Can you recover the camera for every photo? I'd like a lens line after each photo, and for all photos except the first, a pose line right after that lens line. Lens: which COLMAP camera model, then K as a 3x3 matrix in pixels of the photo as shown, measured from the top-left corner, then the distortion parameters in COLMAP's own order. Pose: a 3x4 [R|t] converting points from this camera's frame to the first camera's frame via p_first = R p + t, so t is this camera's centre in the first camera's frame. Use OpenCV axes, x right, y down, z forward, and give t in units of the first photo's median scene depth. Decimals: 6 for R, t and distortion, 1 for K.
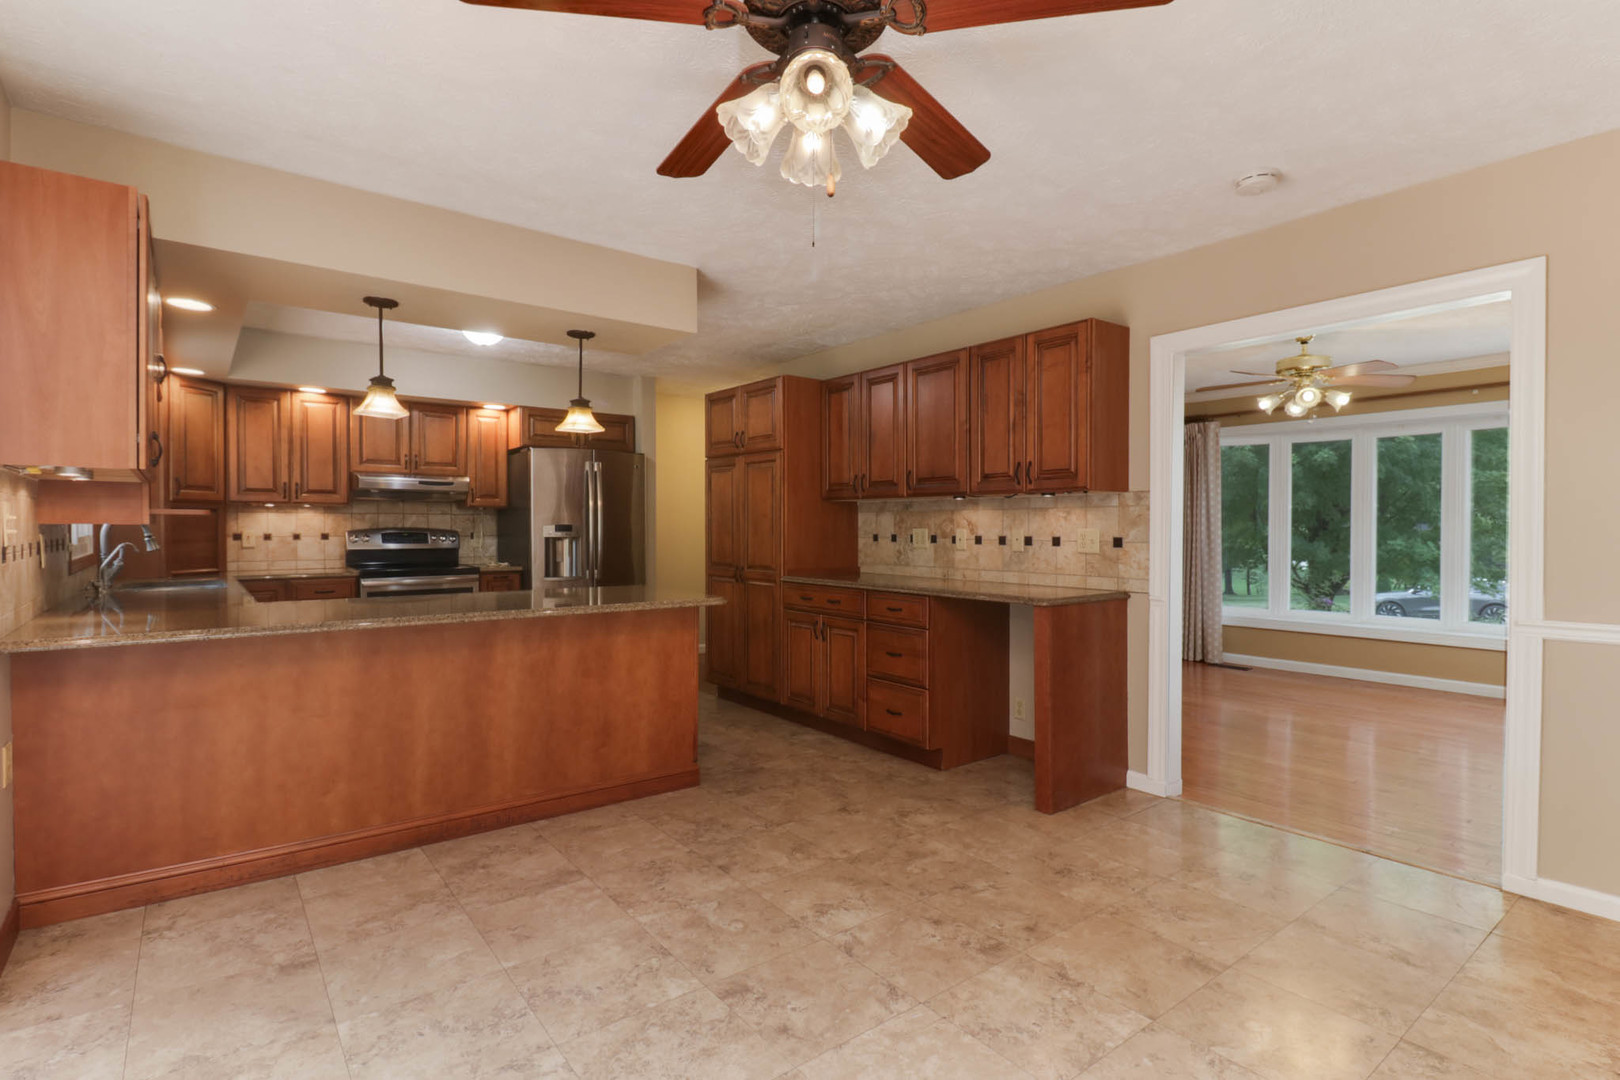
lens RADIAL K [[822.3, 0, 810.1], [0, 822.3, 542.1], [0, 0, 1]] dist [-0.002231, -0.000340]
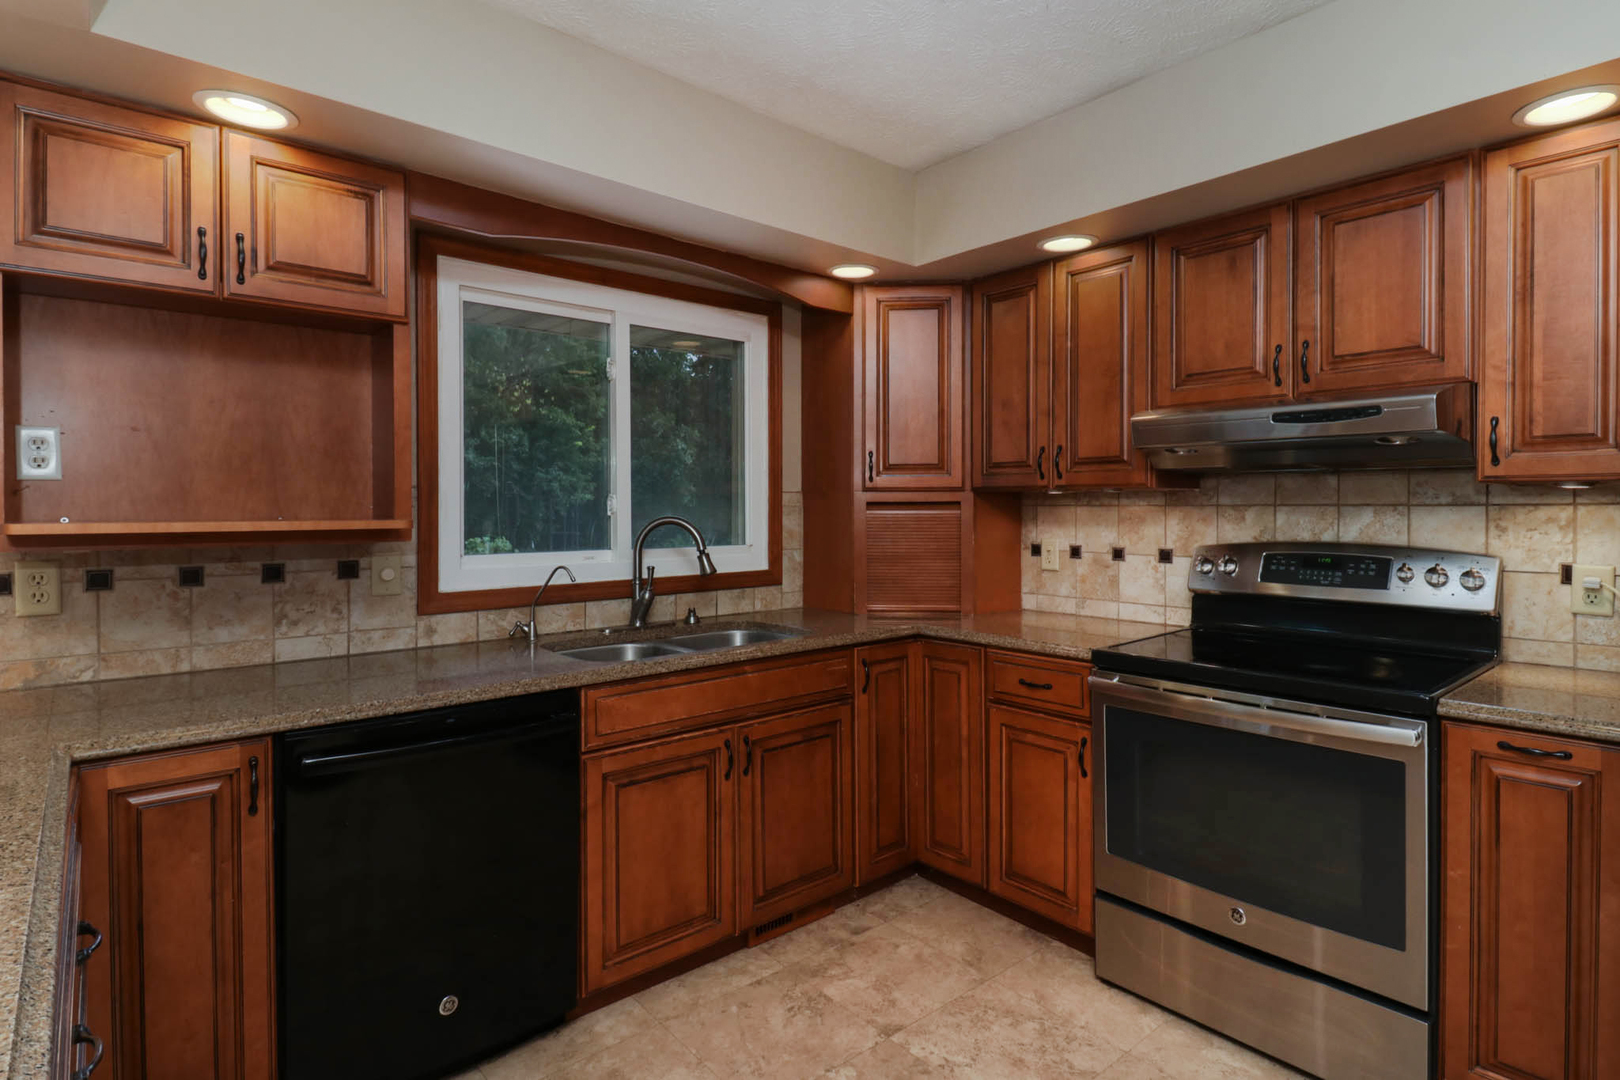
lens RADIAL K [[822.3, 0, 820.2], [0, 822.3, 512.7], [0, 0, 1]] dist [-0.002231, -0.000340]
pose [[0.050745, 0.013243, -0.998624, -0.139090], [-0.009712, 0.999871, 0.012766, -0.036171], [0.998664, 0.009051, 0.050867, 0.796307]]
